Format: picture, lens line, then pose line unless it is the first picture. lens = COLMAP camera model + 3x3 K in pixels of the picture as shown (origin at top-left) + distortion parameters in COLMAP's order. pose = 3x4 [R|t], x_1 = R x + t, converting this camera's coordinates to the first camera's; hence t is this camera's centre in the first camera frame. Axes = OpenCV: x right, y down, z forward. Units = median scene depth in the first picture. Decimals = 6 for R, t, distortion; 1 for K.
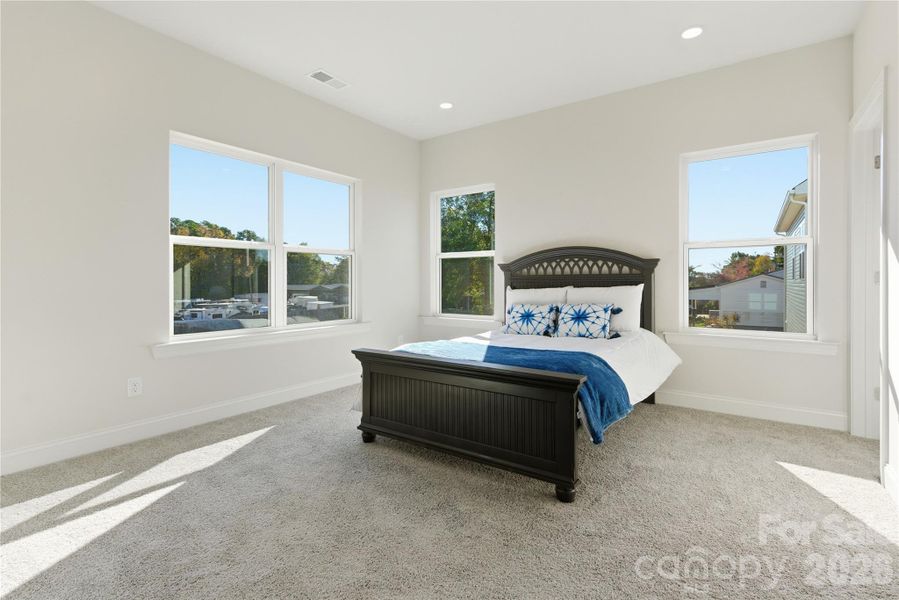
lens RADIAL K [[428.6, 0, 450.8], [0, 428.6, 274.9], [0, 0, 1]] dist [0.003968, 0.000114]
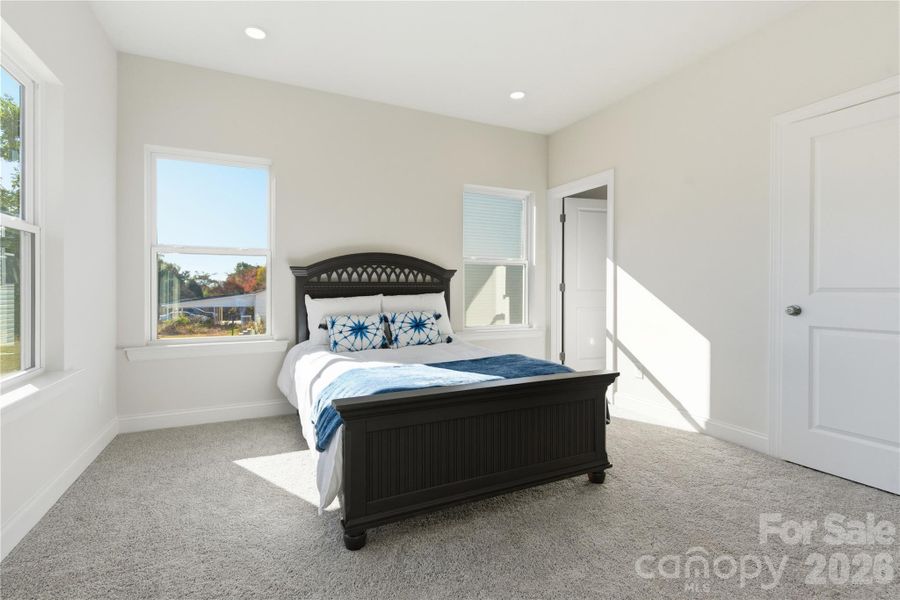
lens RADIAL K [[414.7, 0, 453.2], [0, 414.7, 289.5], [0, 0, 1]] dist [0.010157, -0.000227]
pose [[0.483478, 0.008128, 0.875319, -0.464582], [-0.010202, 0.999941, -0.003650, 0.018526], [-0.875297, -0.007166, 0.483532, 0.437483]]
